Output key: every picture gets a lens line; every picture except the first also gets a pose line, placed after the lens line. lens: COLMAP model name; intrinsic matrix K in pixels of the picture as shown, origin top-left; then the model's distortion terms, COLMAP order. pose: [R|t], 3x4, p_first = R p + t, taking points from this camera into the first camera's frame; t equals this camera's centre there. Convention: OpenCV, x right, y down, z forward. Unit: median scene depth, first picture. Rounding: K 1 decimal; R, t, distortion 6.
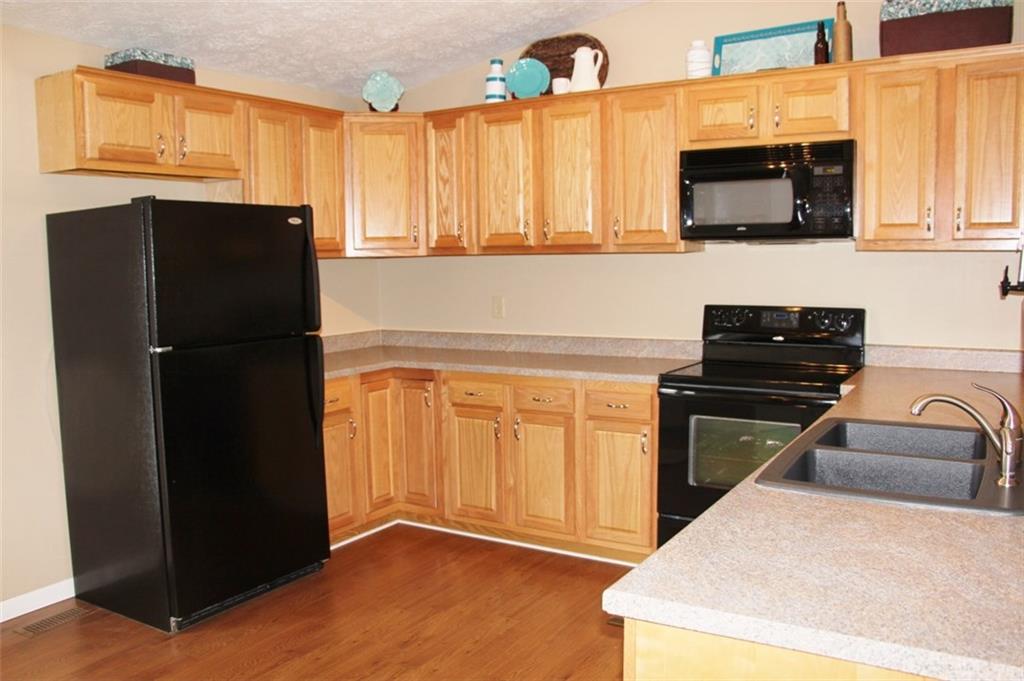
lens RADIAL K [[844.1, 0, 511.6], [0, 844.1, 341.2], [0, 0, 1]] dist [-0.182110, 0.152342]
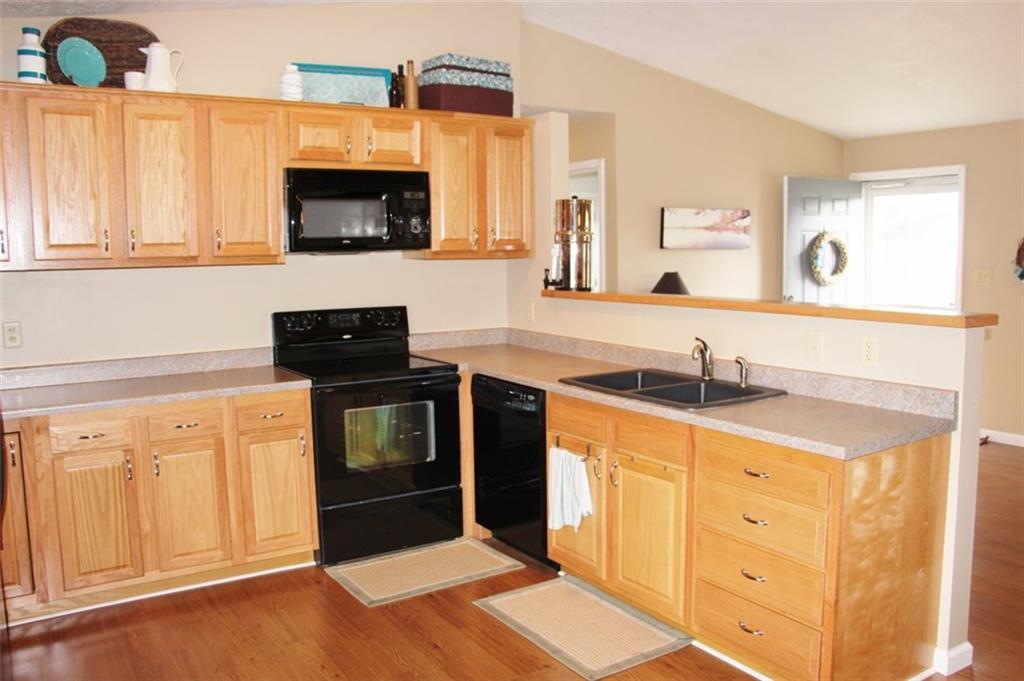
lens RADIAL K [[844.1, 0, 514.2], [0, 844.1, 339.4], [0, 0, 1]] dist [-0.182110, 0.152342]
pose [[0.432356, -0.087409, 0.897456, -0.621581], [0.092991, 0.994306, 0.052043, -0.038435], [-0.896895, 0.060954, 0.438022, 0.284346]]
